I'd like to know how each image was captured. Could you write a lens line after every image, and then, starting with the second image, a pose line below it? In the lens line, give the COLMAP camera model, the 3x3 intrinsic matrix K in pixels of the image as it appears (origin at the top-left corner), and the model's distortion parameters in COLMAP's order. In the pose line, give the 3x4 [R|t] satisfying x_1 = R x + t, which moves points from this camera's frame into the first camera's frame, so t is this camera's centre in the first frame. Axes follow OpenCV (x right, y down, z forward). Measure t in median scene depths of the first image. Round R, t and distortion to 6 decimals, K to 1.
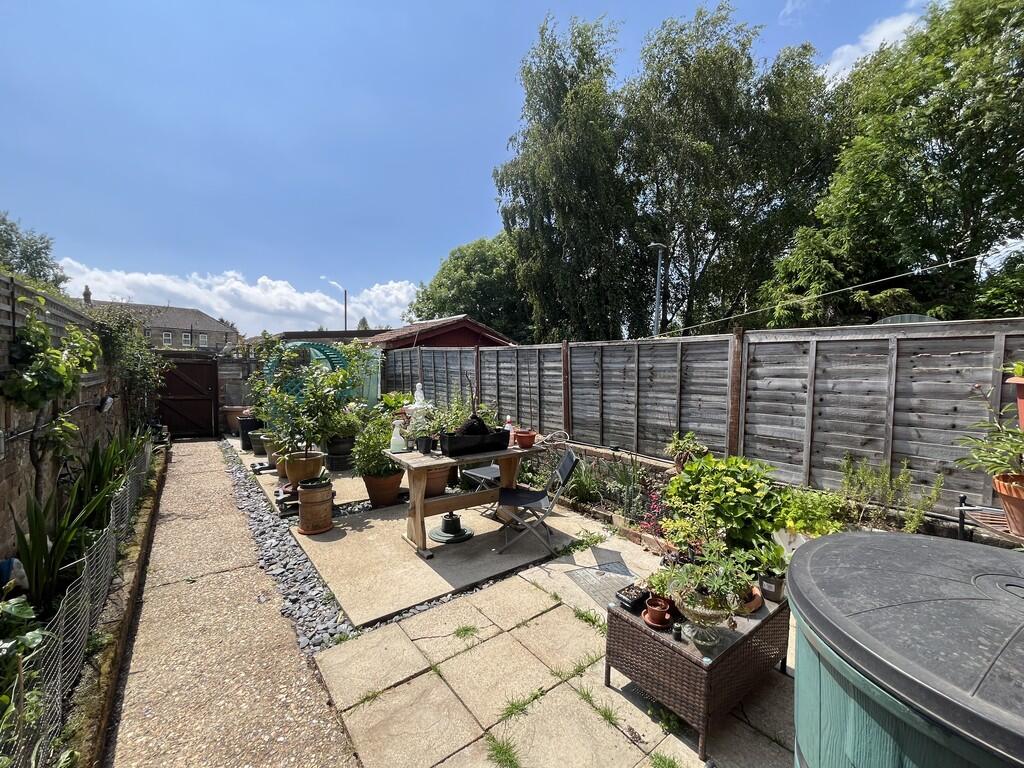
lens RADIAL K [[415.6, 0, 507.9], [0, 415.6, 384.3], [0, 0, 1]] dist [-0.000843, -0.000283]
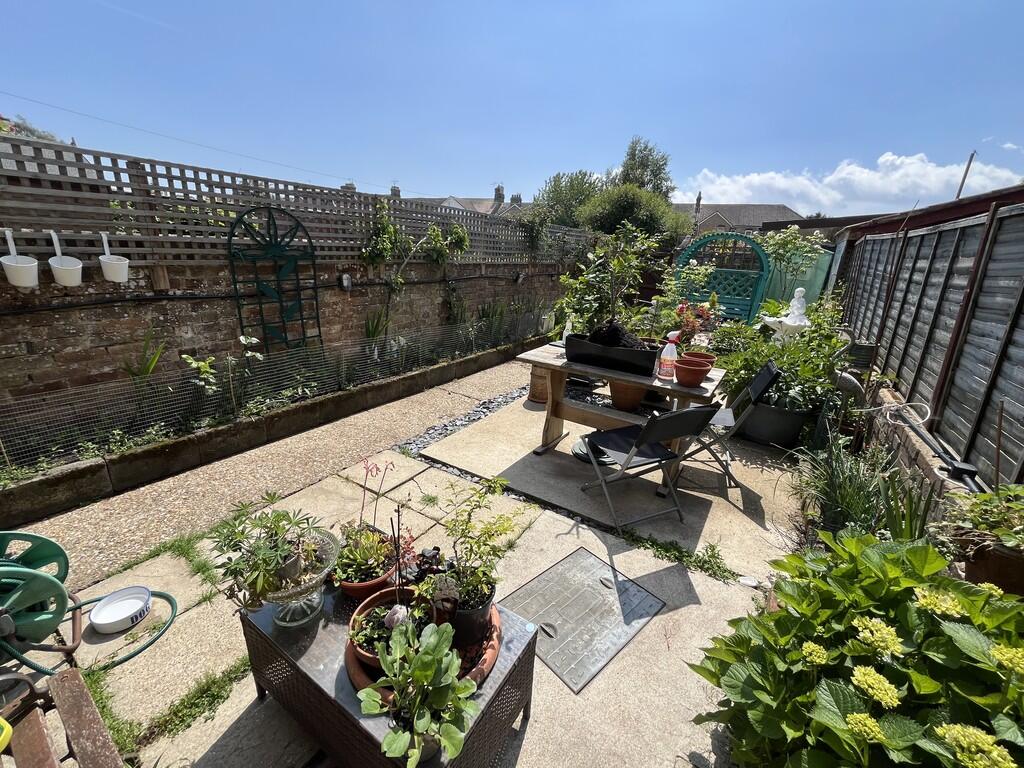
lens RADIAL K [[415.6, 0, 507.9], [0, 415.6, 384.3], [0, 0, 1]] dist [-0.000843, -0.000283]
pose [[0.342072, 0.294712, -0.892262, 0.293079], [-0.081437, 0.955270, 0.284302, -0.005902], [0.936138, -0.024589, 0.350771, 0.284229]]
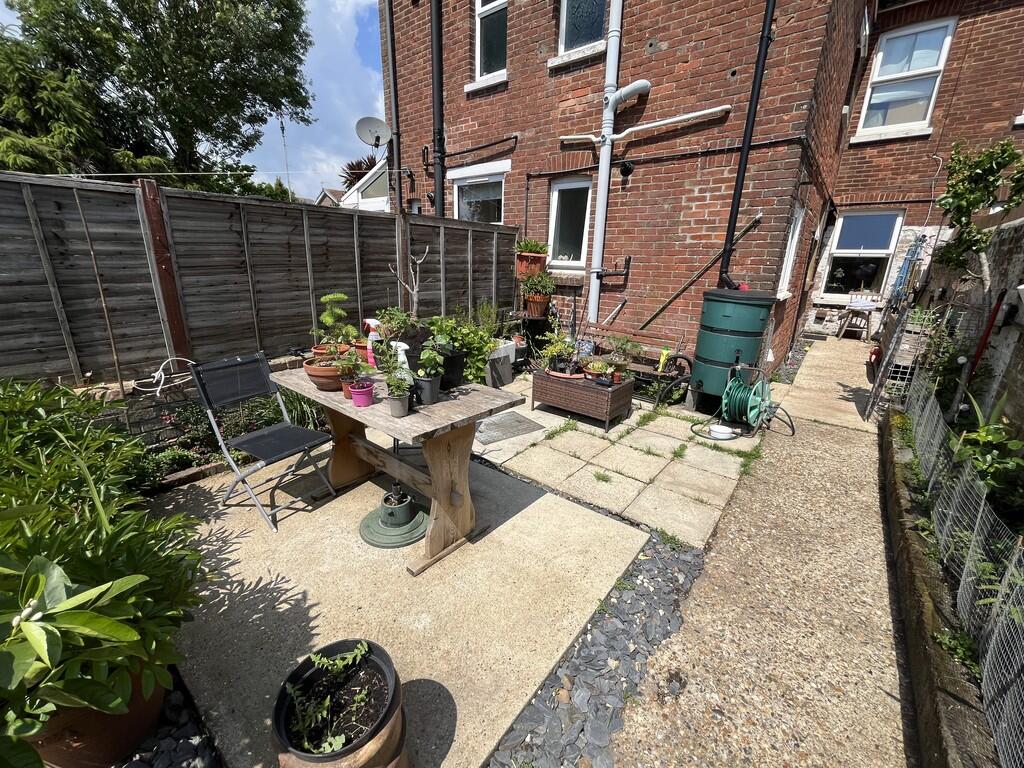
lens RADIAL K [[415.6, 0, 507.9], [0, 415.6, 384.3], [0, 0, 1]] dist [-0.000843, -0.000283]
pose [[-0.231113, -0.300502, 0.925357, -0.360581], [0.016991, 0.949715, 0.312655, -0.014050], [-0.972779, 0.087982, -0.214385, 0.505505]]
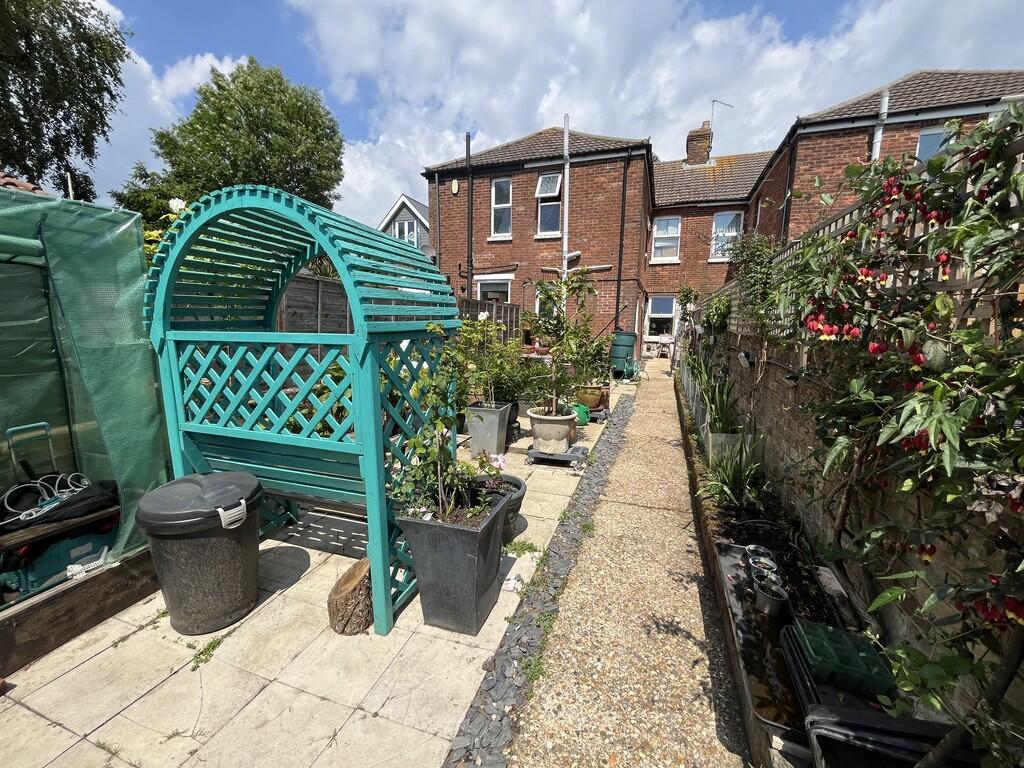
lens RADIAL K [[415.6, 0, 507.9], [0, 415.6, 384.3], [0, 0, 1]] dist [-0.000843, -0.000283]
pose [[-0.529007, -0.148951, 0.835443, -0.901702], [0.015702, 0.982589, 0.185129, -0.046300], [-0.848472, 0.111053, -0.517458, 1.179775]]
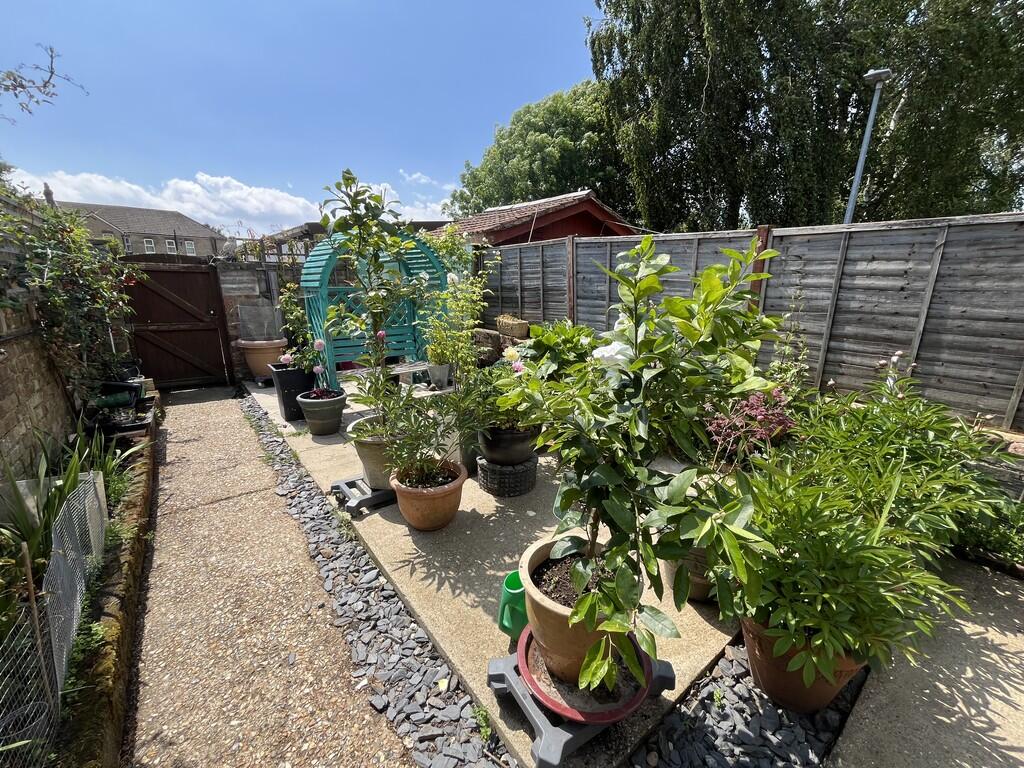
lens RADIAL K [[415.6, 0, 507.9], [0, 415.6, 384.3], [0, 0, 1]] dist [-0.000843, -0.000283]
pose [[0.999976, -0.006500, -0.002577, -0.343222], [0.006898, 0.977428, 0.211156, -0.016717], [0.001147, -0.211169, 0.977449, 0.463405]]
